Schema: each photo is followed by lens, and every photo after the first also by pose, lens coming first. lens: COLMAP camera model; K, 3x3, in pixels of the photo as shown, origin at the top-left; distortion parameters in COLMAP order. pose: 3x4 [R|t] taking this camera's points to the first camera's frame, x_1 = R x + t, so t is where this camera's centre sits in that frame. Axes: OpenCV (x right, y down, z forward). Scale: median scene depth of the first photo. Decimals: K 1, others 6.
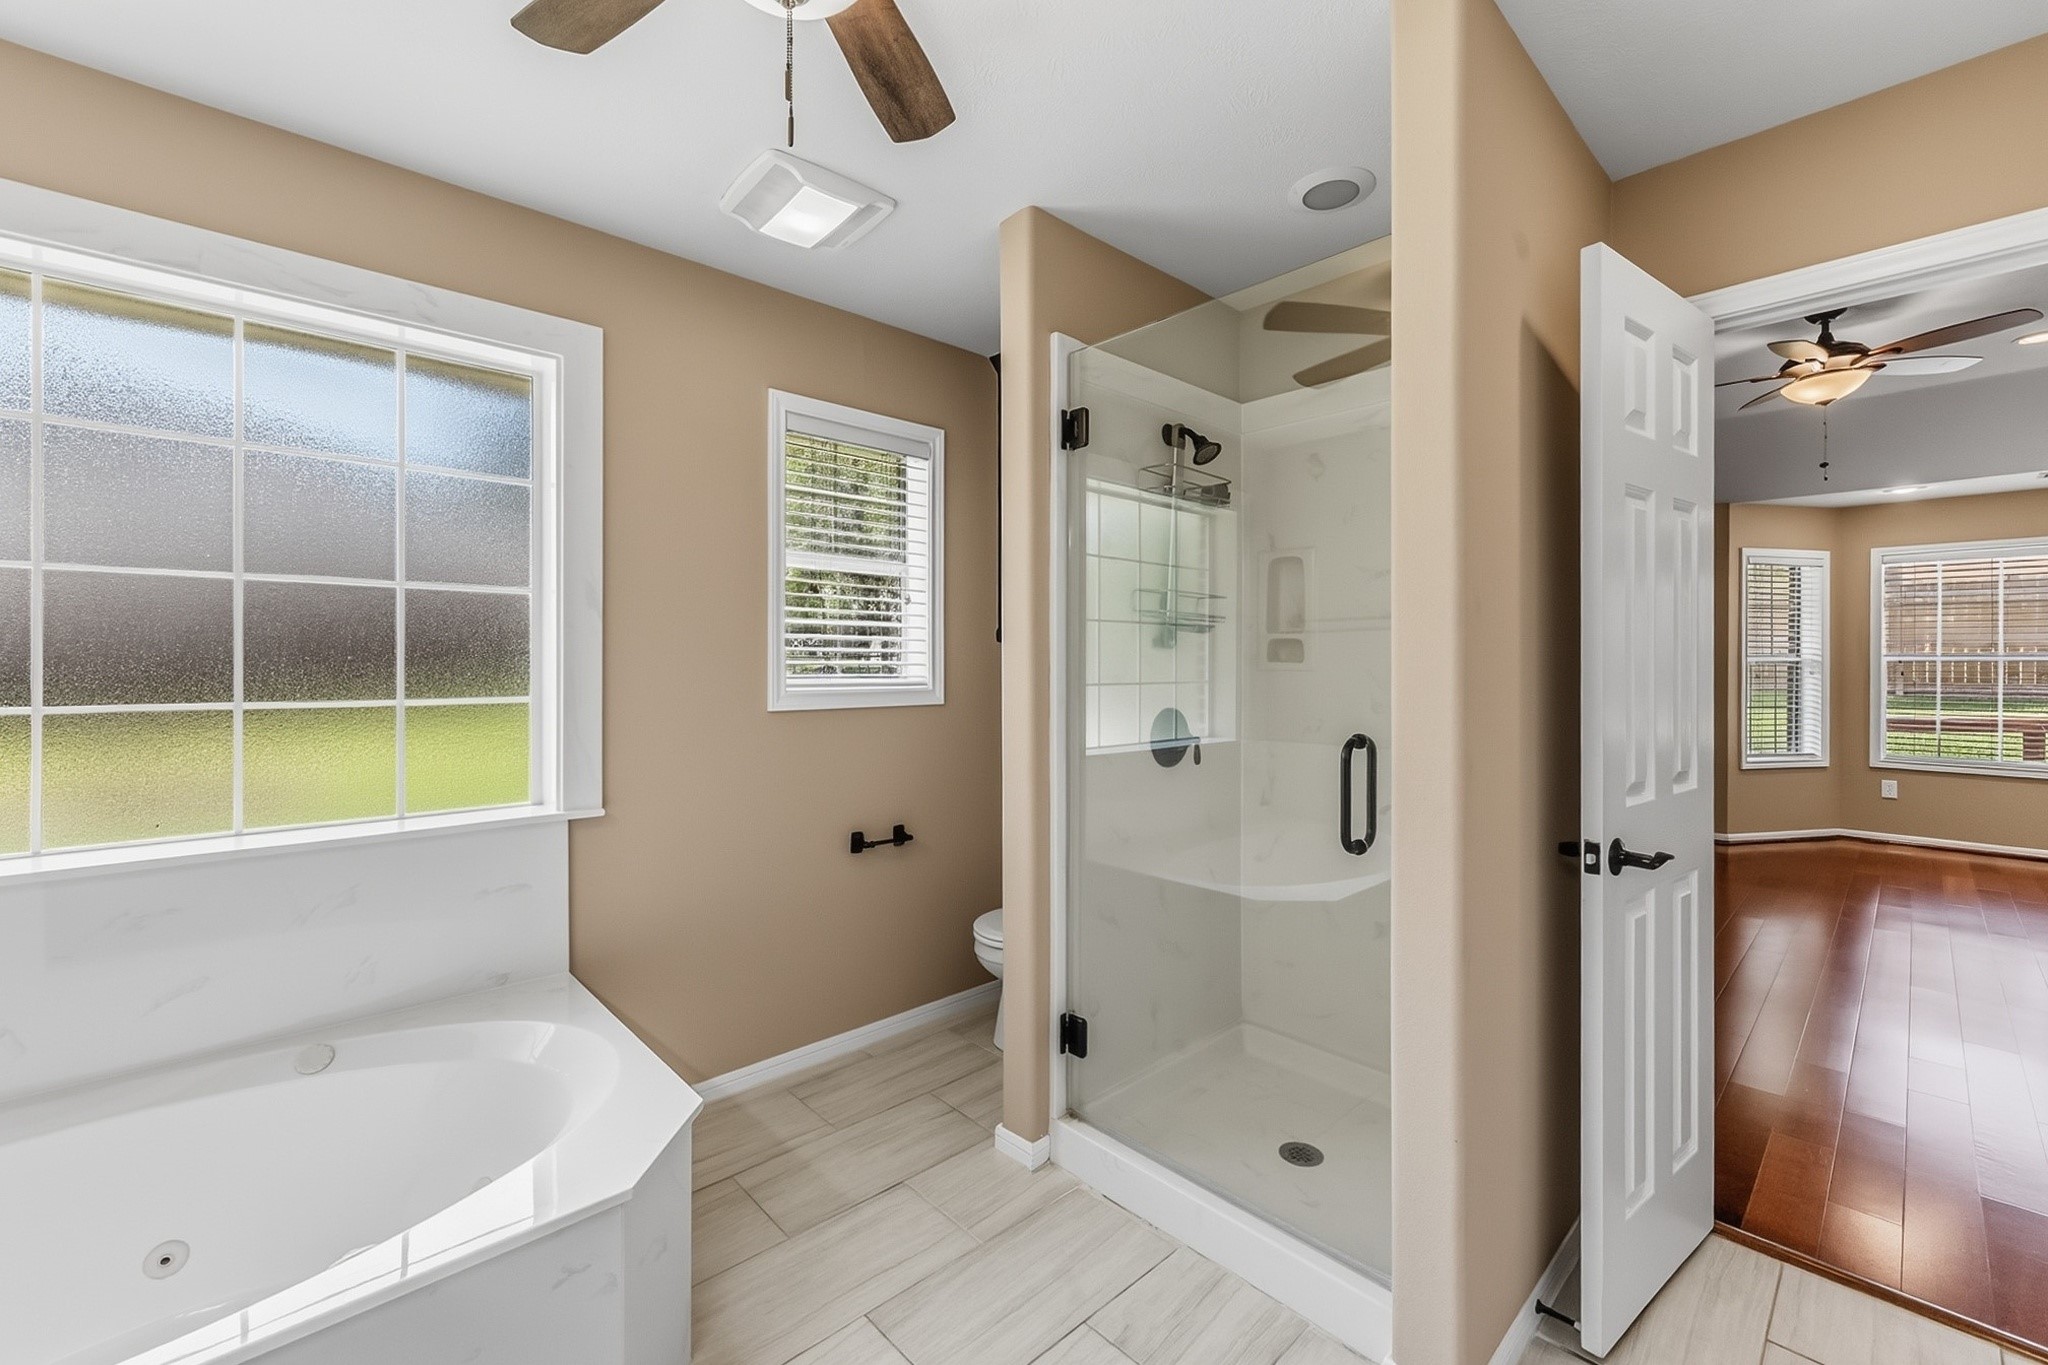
lens RADIAL K [[837.8, 0, 1019.9], [0, 837.8, 654.7], [0, 0, 1]] dist [0.001362, 0.000200]
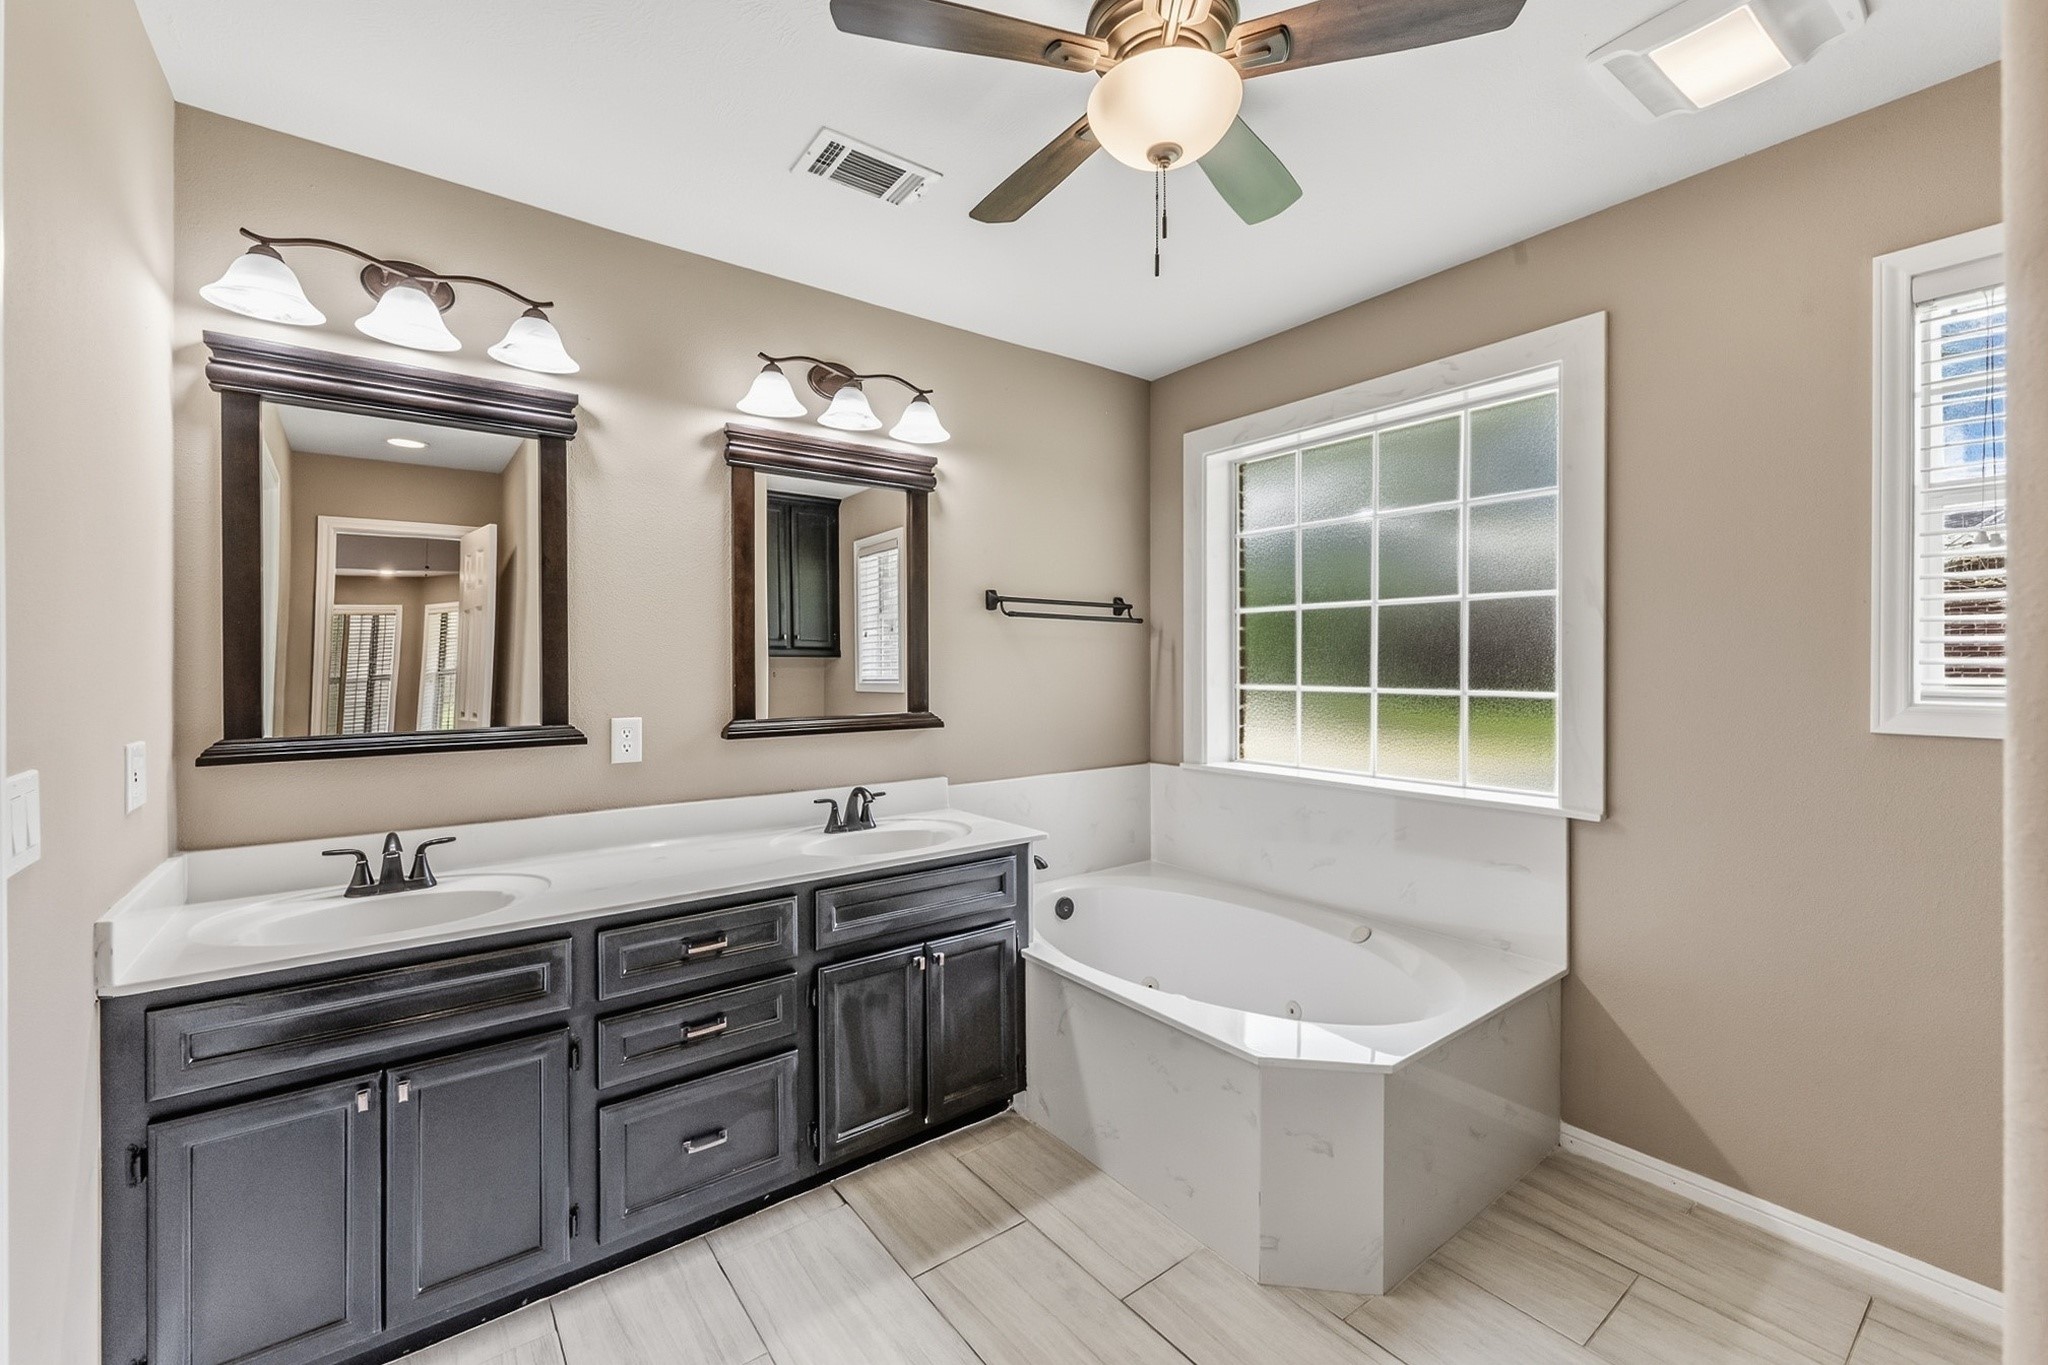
lens RADIAL K [[830.4, 0, 1024.5], [0, 830.4, 657.1], [0, 0, 1]] dist [0.000749, 0.000053]
pose [[-0.100612, 0.001346, -0.994925, 0.524965], [0.008956, 0.999960, 0.000447, -0.003318], [0.994885, -0.008866, -0.100620, 0.452512]]
